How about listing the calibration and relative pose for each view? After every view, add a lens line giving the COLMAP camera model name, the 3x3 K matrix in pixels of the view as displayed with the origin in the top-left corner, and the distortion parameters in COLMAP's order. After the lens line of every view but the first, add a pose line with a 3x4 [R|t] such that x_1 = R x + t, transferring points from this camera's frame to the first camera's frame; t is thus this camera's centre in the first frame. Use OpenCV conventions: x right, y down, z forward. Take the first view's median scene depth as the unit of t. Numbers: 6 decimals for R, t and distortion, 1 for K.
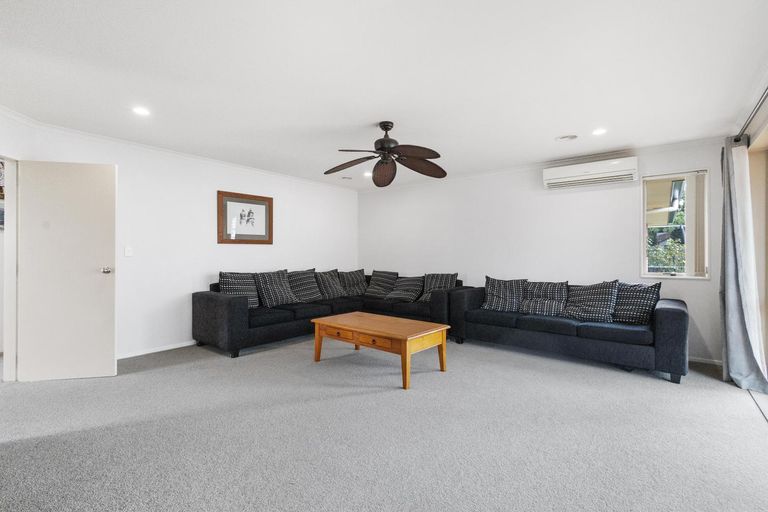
lens RADIAL K [[354.1, 0, 384.0], [0, 354.1, 256.0], [0, 0, 1]] dist [-0.002163, -0.000407]
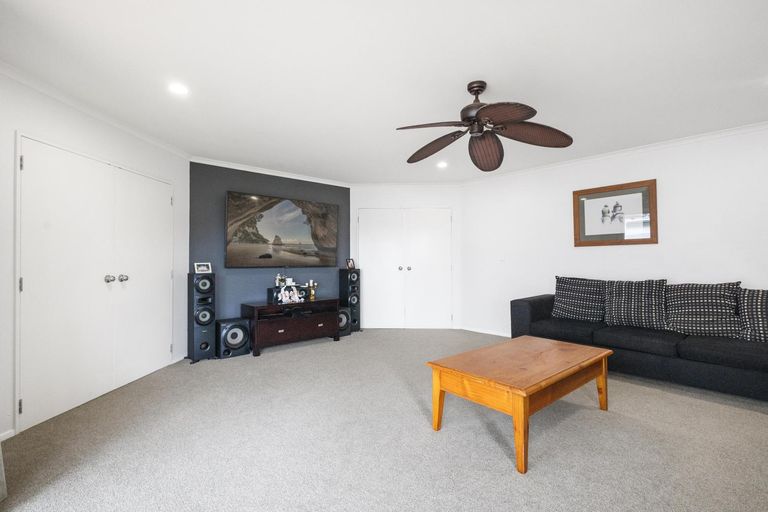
lens RADIAL K [[354.1, 0, 384.0], [0, 354.1, 256.0], [0, 0, 1]] dist [-0.002163, -0.000407]
pose [[-0.153083, -0.018904, -0.988033, 0.508270], [-0.004676, 0.999820, -0.018405, 0.008151], [0.988202, 0.001802, -0.153144, 0.602488]]
